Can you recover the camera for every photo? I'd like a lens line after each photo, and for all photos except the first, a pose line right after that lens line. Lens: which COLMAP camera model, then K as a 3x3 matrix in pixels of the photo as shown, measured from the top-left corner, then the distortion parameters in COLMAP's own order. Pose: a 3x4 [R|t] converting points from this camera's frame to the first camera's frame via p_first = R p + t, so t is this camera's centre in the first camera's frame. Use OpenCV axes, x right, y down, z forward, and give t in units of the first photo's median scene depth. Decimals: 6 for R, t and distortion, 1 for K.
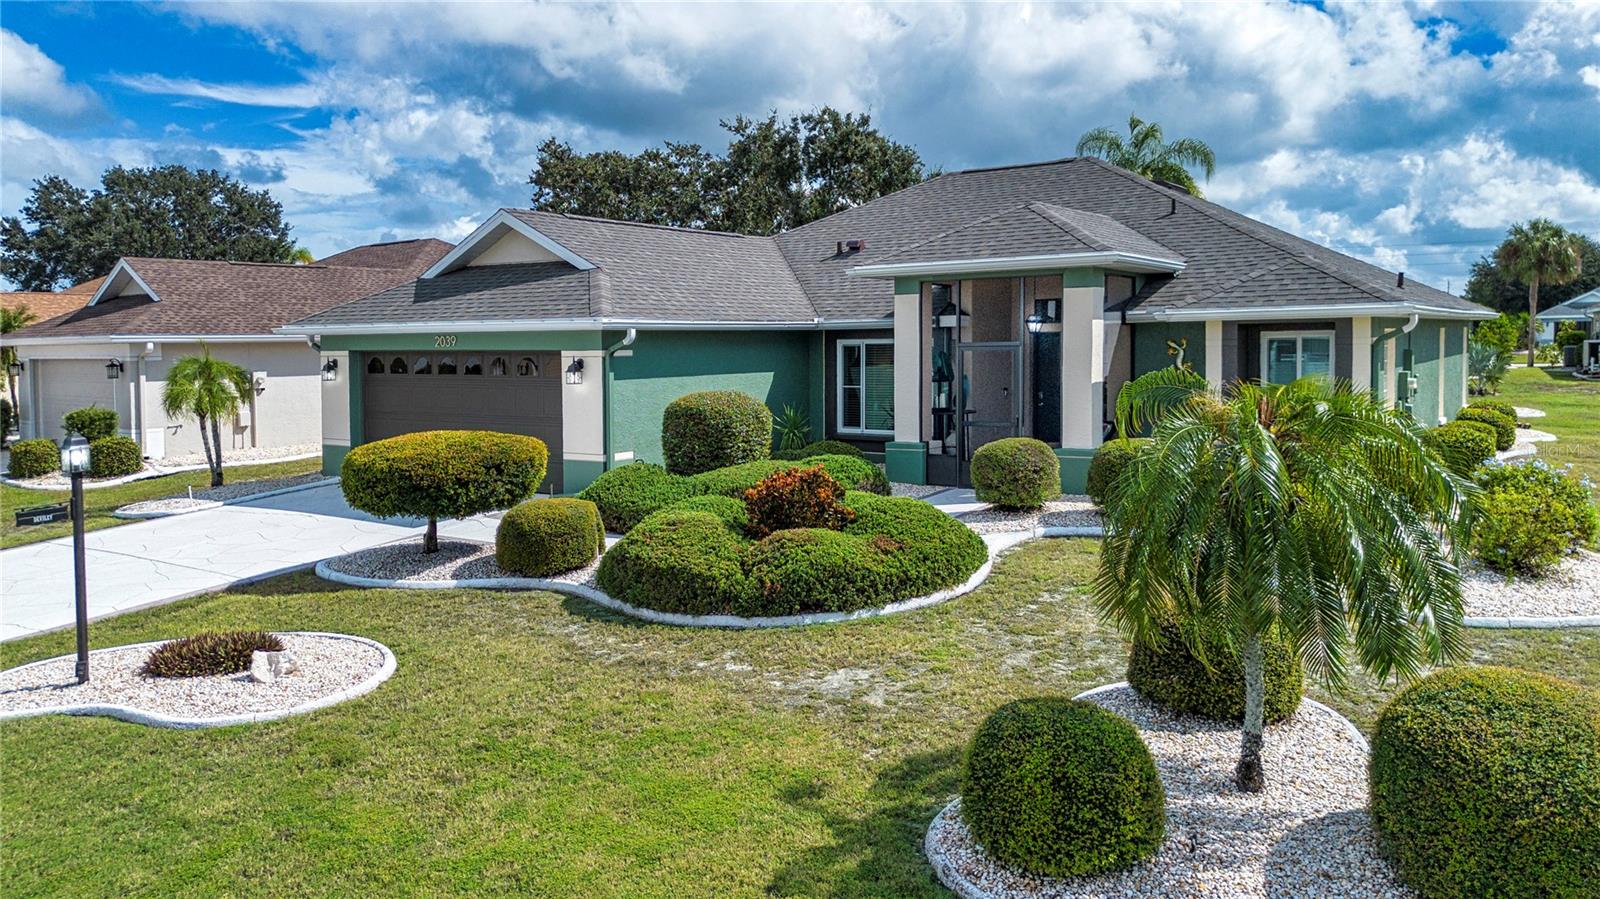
lens RADIAL K [[1128.8, 0, 800.0], [0, 1128.8, 449.5], [0, 0, 1]] dist [0.039963, -0.000028]
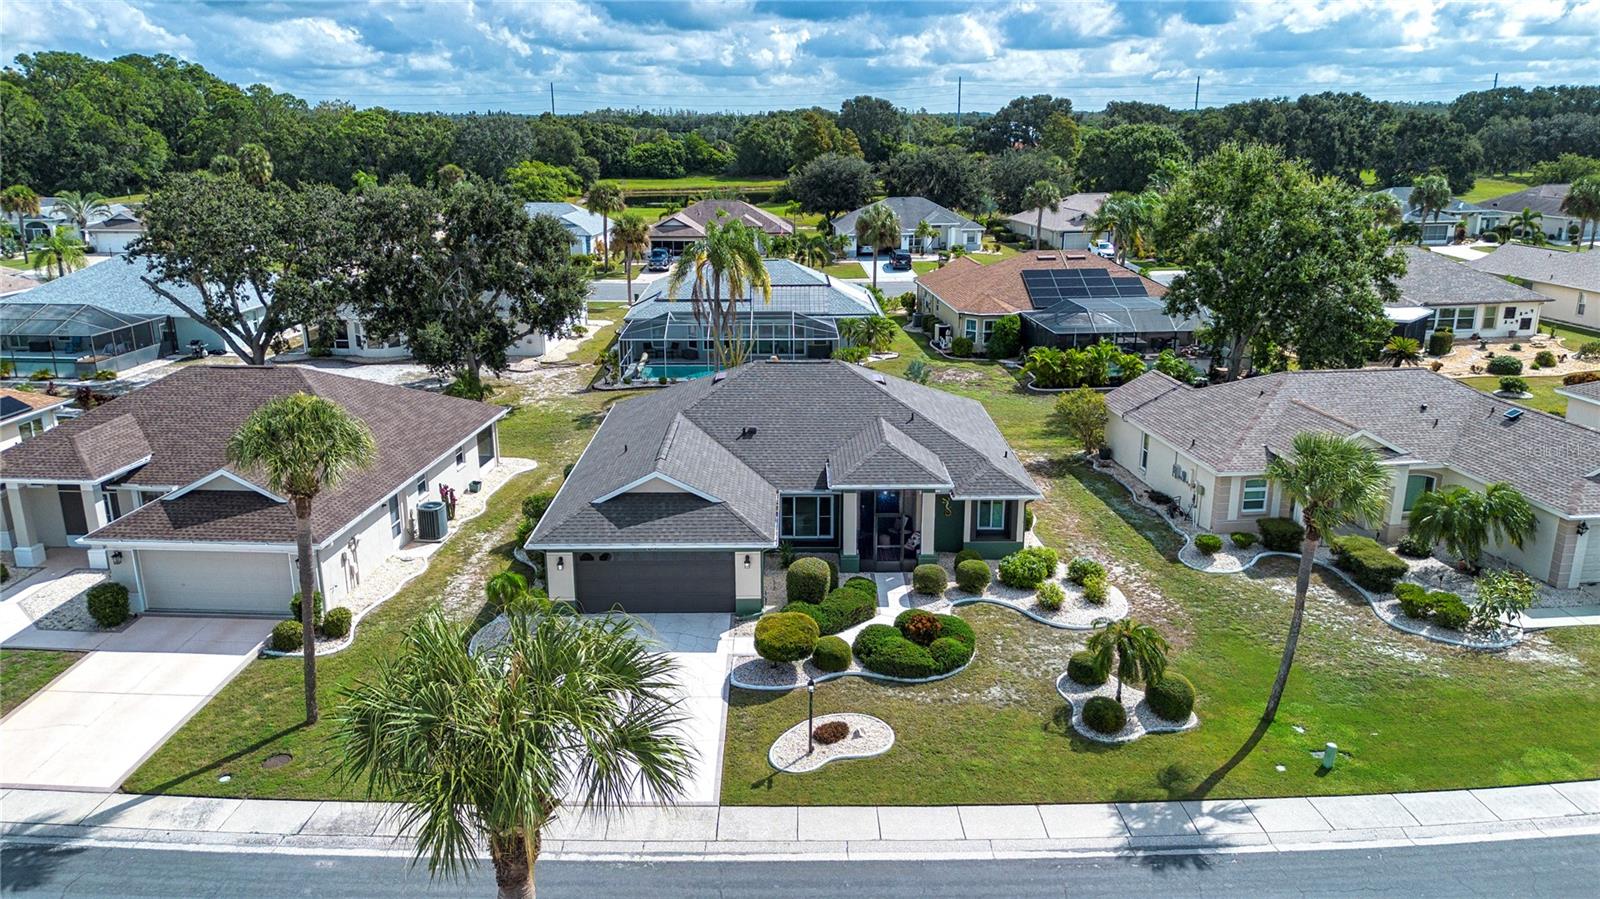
lens RADIAL K [[1104.0, 0, 778.8], [0, 1104.0, 449.0], [0, 0, 1]] dist [0.110614, 0.000181]
pose [[0.841949, -0.138577, 0.521458, -1.062333], [0.059455, 0.984398, 0.165607, -0.547399], [-0.536271, -0.108429, 0.837052, -0.691228]]
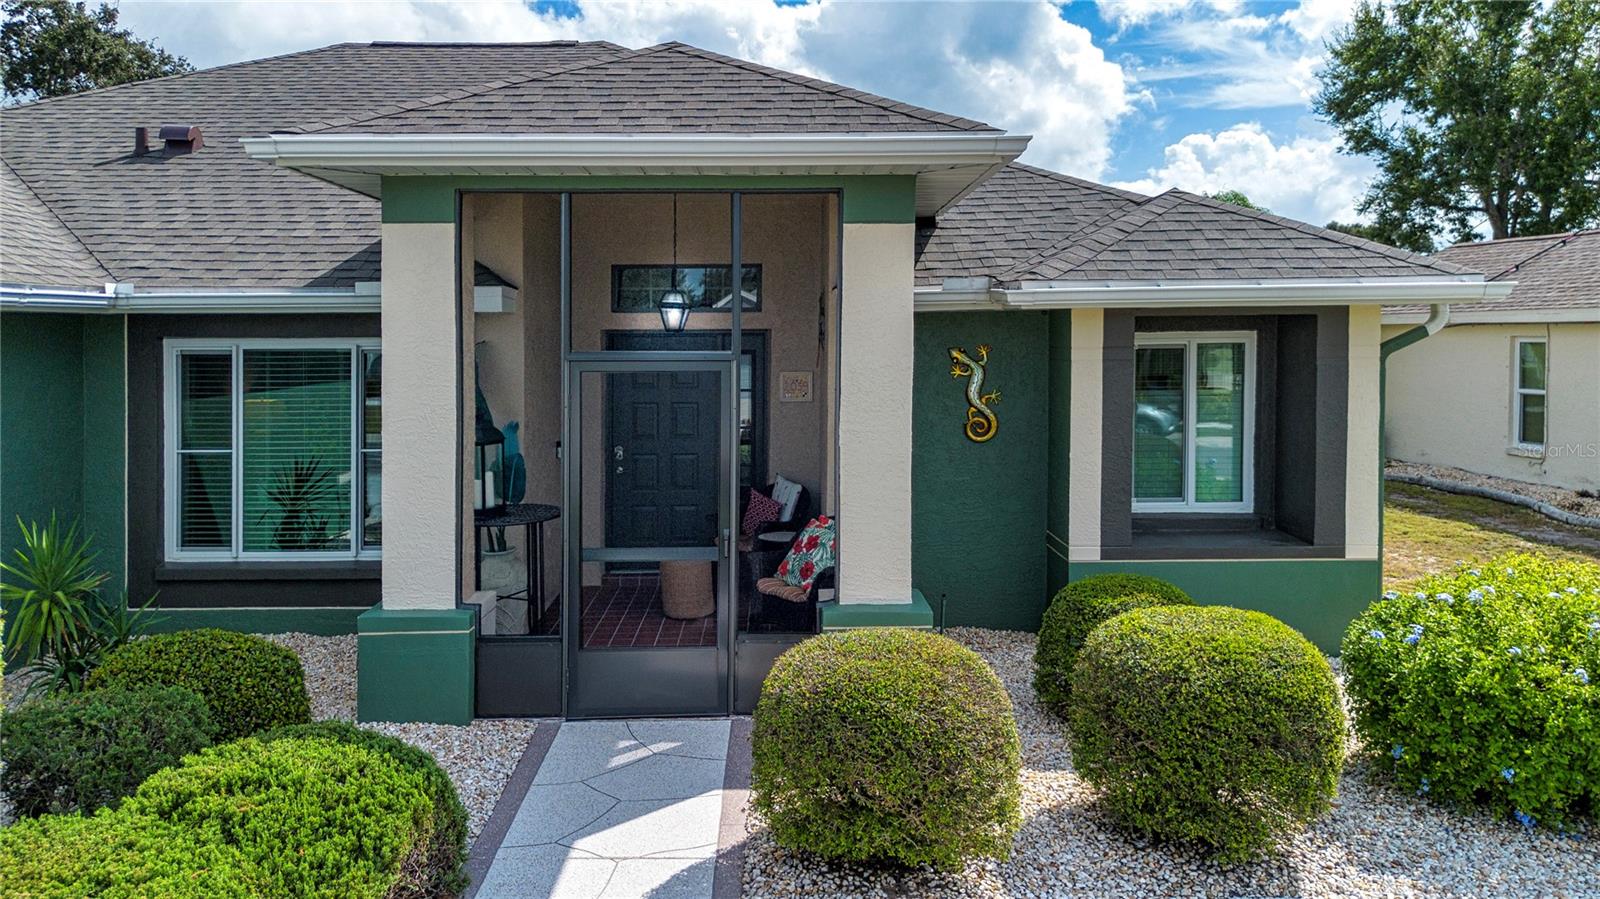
lens RADIAL K [[1191.5, 0, 772.2], [0, 1191.5, 361.4], [0, 0, 1]] dist [0.038486, -0.006801]
pose [[0.835696, -0.003639, 0.549180, -0.024699], [0.046015, 0.996926, -0.063416, -0.054495], [-0.547260, 0.078267, 0.833295, 0.550711]]
